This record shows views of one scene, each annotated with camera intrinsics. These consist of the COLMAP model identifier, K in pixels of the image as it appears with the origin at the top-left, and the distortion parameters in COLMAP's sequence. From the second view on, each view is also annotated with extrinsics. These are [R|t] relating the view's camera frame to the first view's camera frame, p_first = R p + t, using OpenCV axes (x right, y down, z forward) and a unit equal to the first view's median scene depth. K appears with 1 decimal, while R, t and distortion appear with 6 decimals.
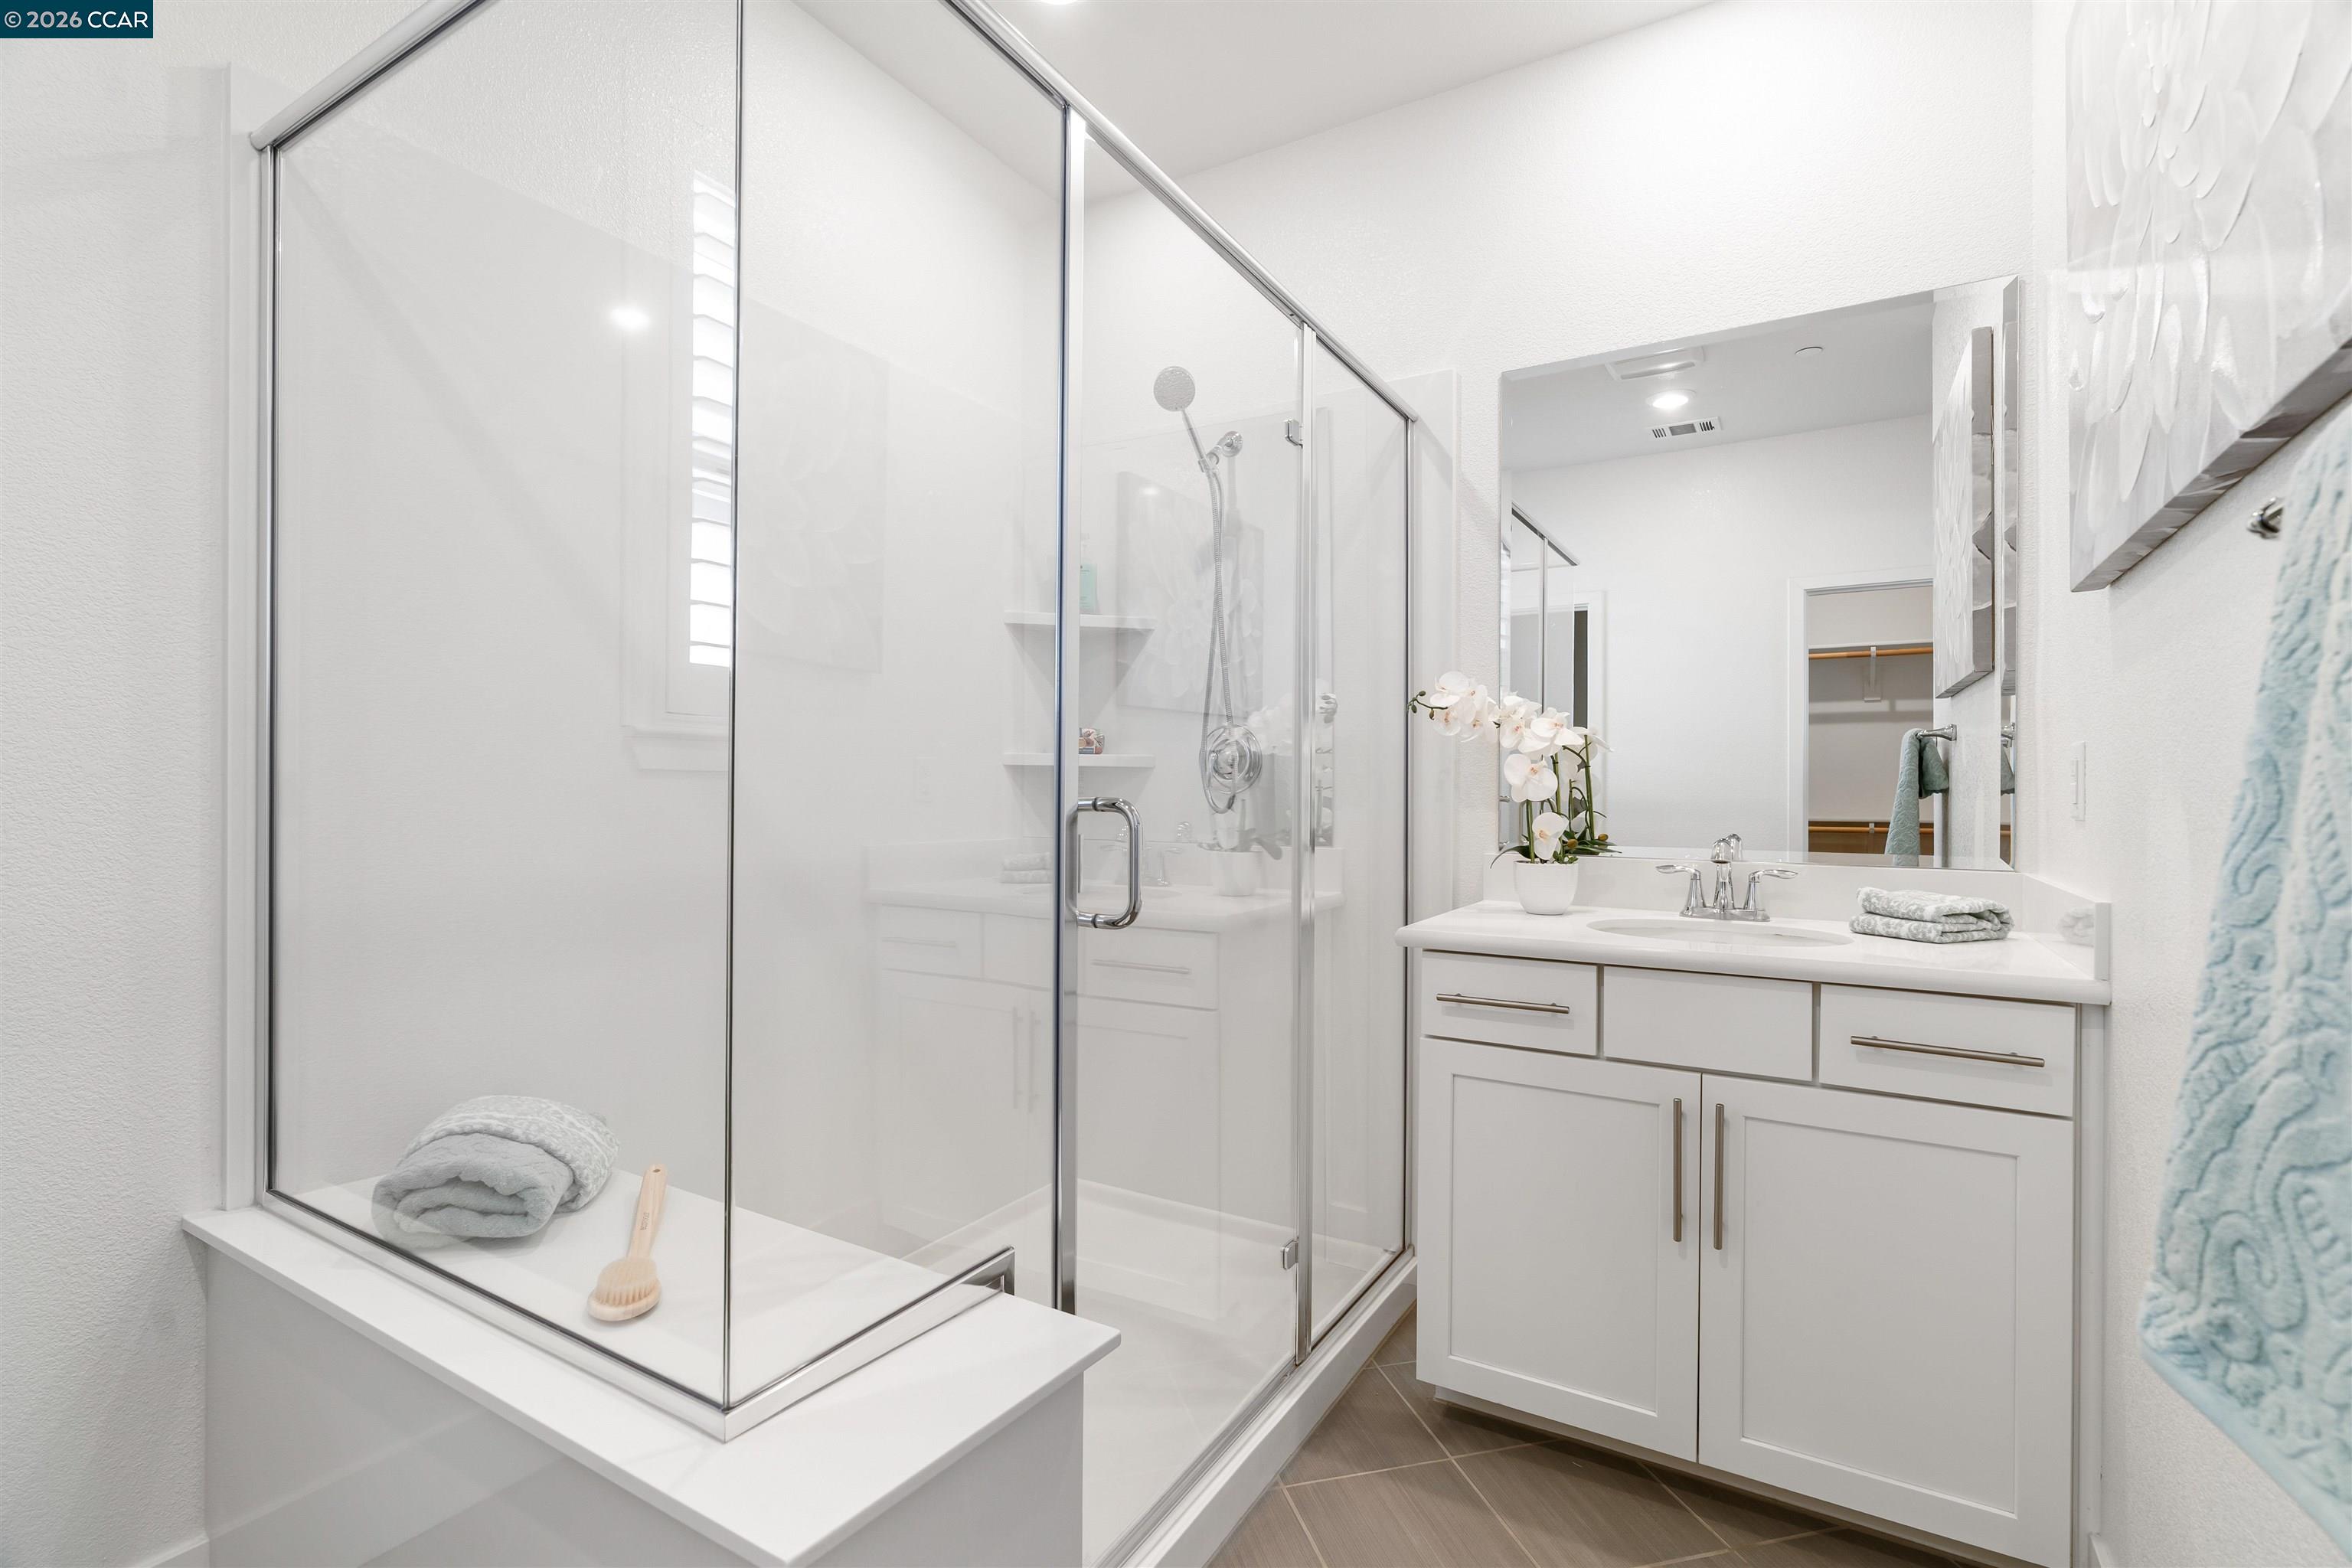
lens RADIAL K [[1064.0, 0, 1176.0], [0, 1064.0, 784.0], [0, 0, 1]] dist [-0.005719, 0.001081]
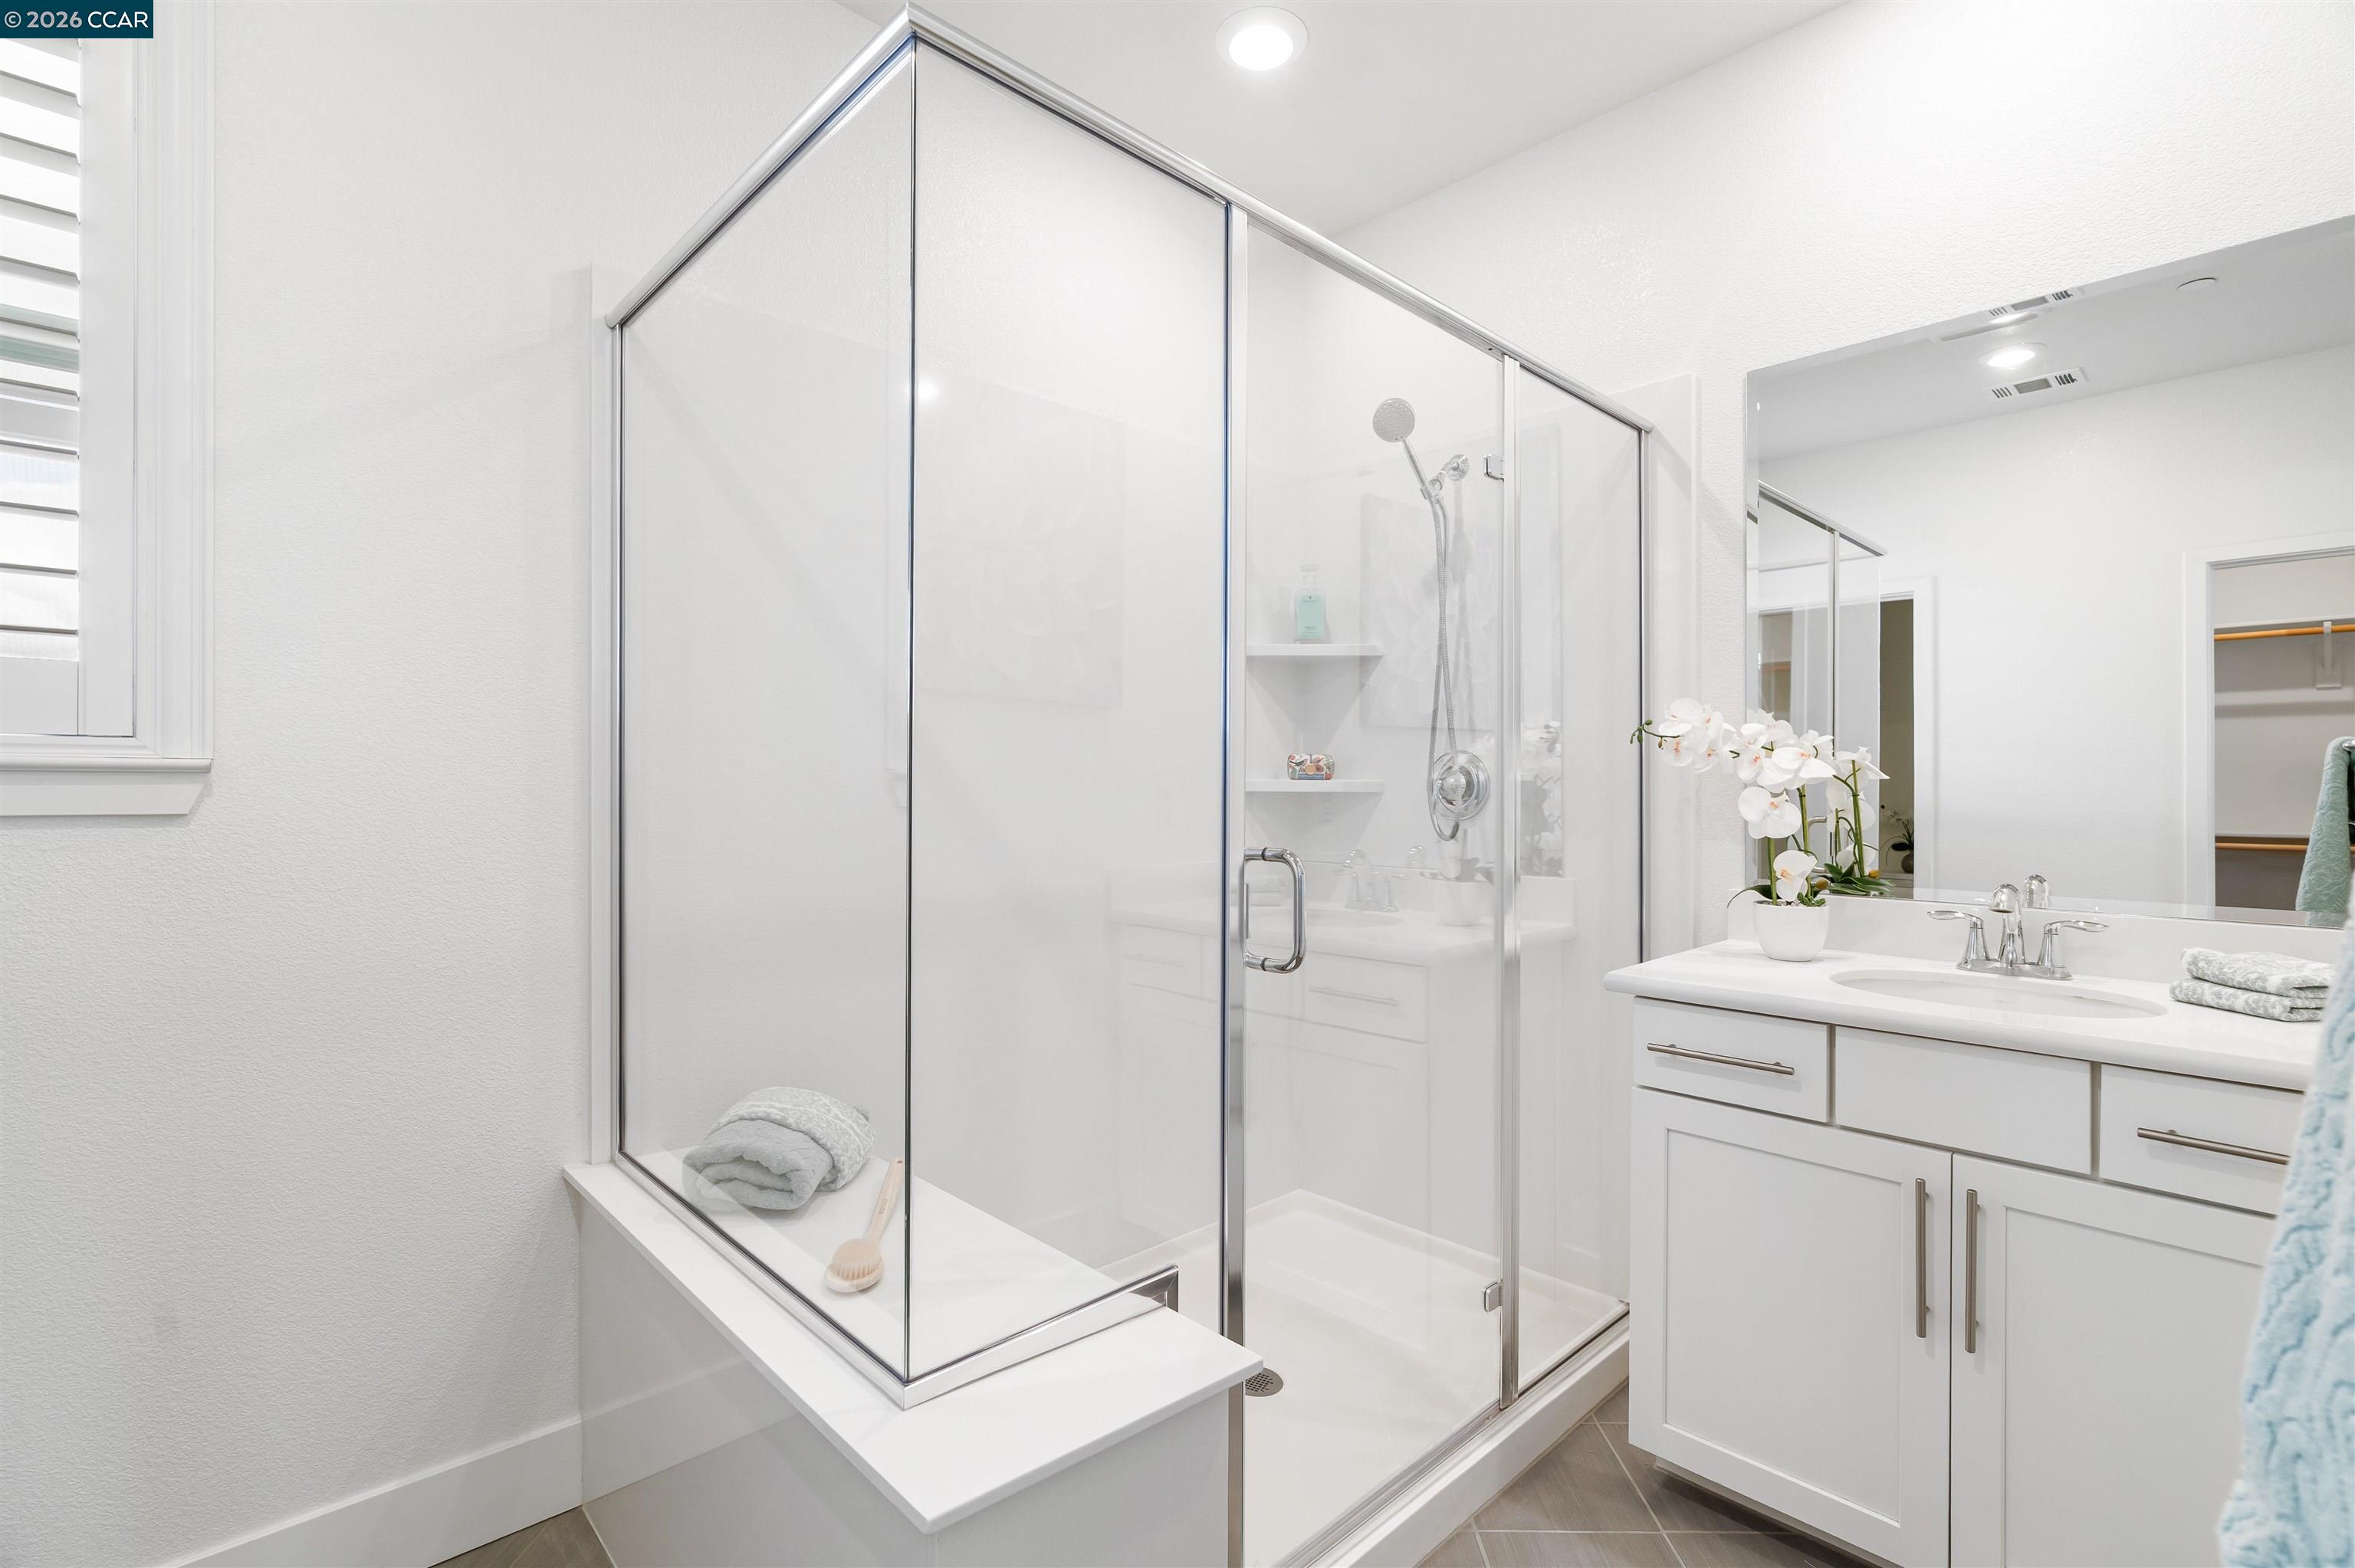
lens RADIAL K [[1056.9, 0, 1177.5], [0, 1056.9, 784.0], [0, 0, 1]] dist [-0.002508, -0.000045]
pose [[0.964399, -0.005493, -0.264393, 0.095001], [0.005360, 0.999985, -0.001224, -0.039576], [0.264395, -0.000237, 0.964414, -0.030906]]
